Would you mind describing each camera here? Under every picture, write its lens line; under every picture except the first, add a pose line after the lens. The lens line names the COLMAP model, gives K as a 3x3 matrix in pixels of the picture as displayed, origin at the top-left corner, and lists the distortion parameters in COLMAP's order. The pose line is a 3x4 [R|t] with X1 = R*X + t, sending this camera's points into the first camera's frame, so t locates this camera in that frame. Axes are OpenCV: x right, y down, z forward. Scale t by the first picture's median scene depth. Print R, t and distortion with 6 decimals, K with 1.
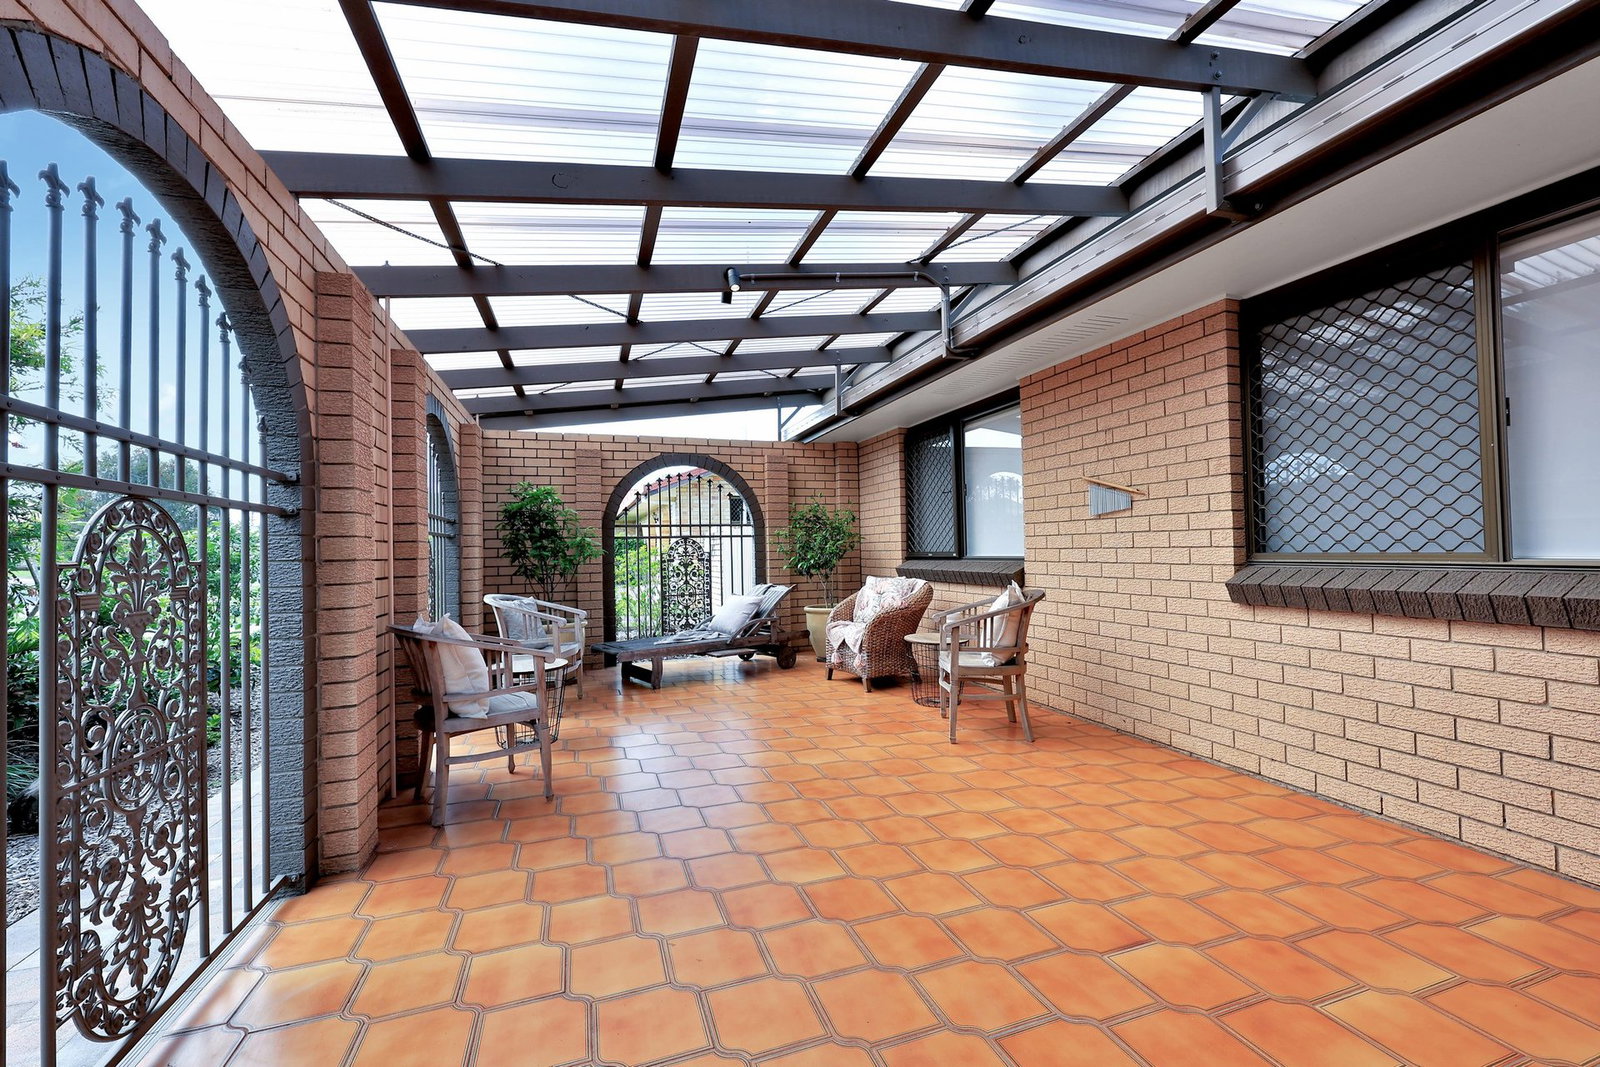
lens RADIAL K [[652.0, 0, 798.2], [0, 652.0, 539.3], [0, 0, 1]] dist [0.002418, 0.000358]
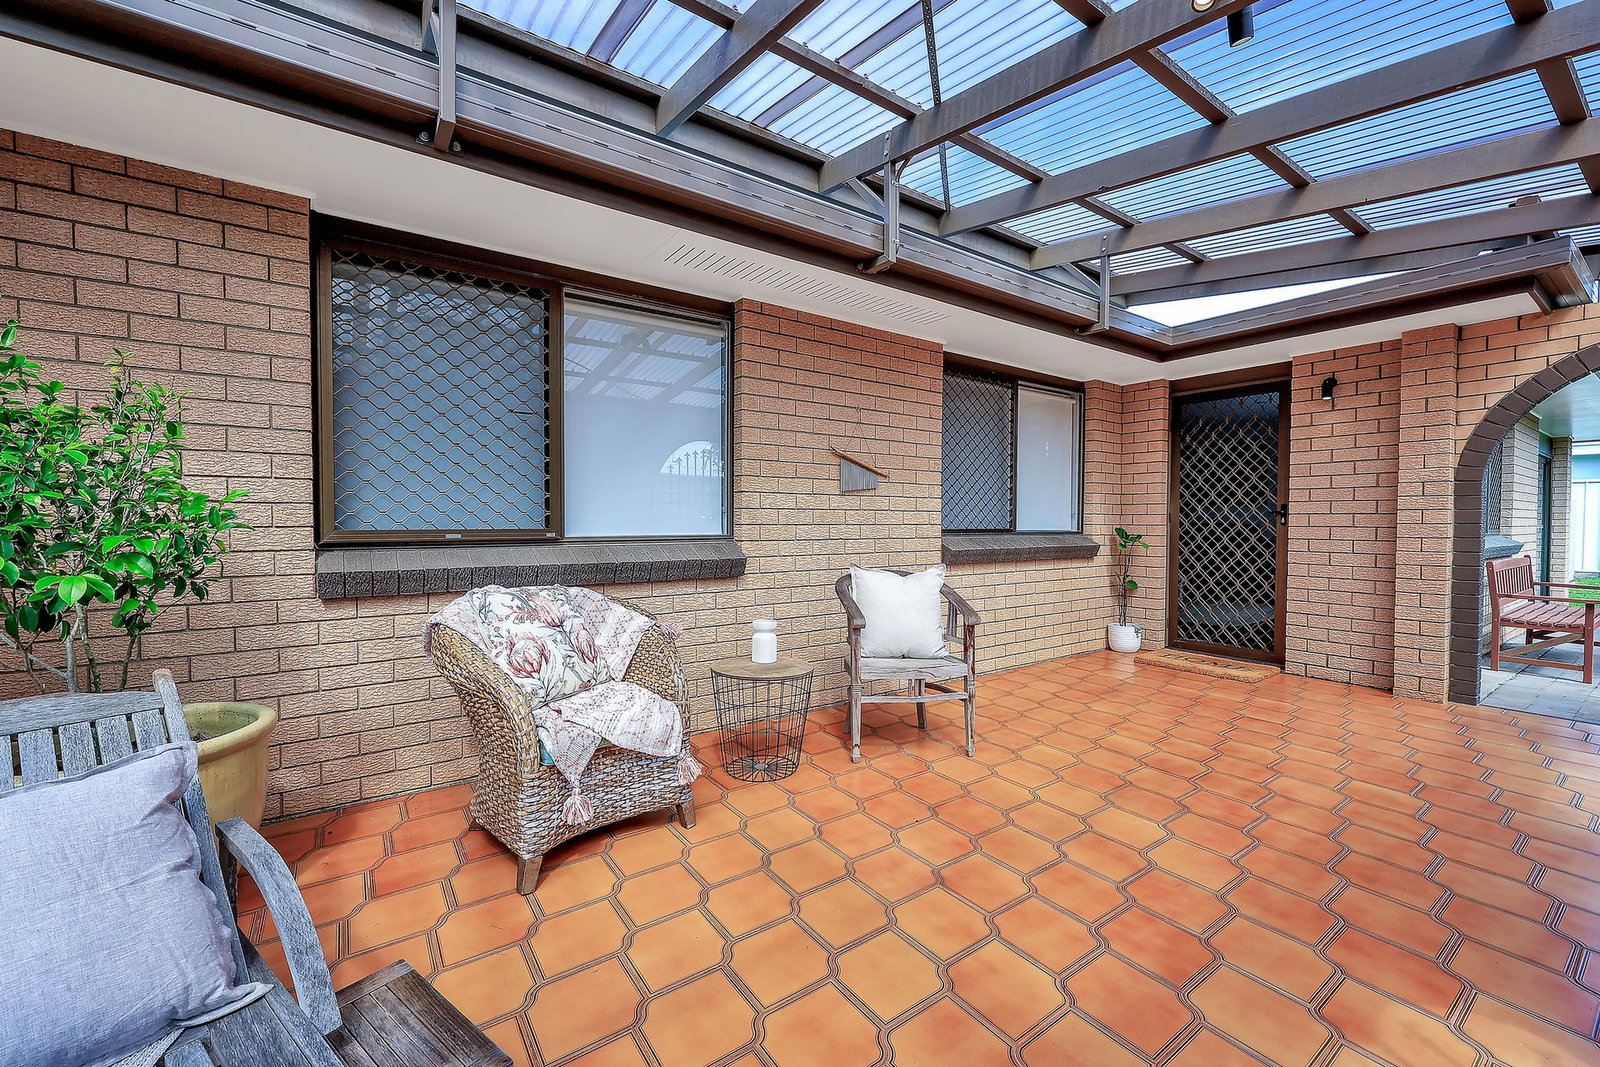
lens RADIAL K [[652.0, 0, 798.2], [0, 652.0, 539.3], [0, 0, 1]] dist [0.002418, 0.000358]
pose [[-0.287732, -0.006717, 0.957688, -0.299843], [-0.009509, 0.999946, 0.004156, 0.020904], [-0.957664, -0.007911, -0.287780, 0.877692]]
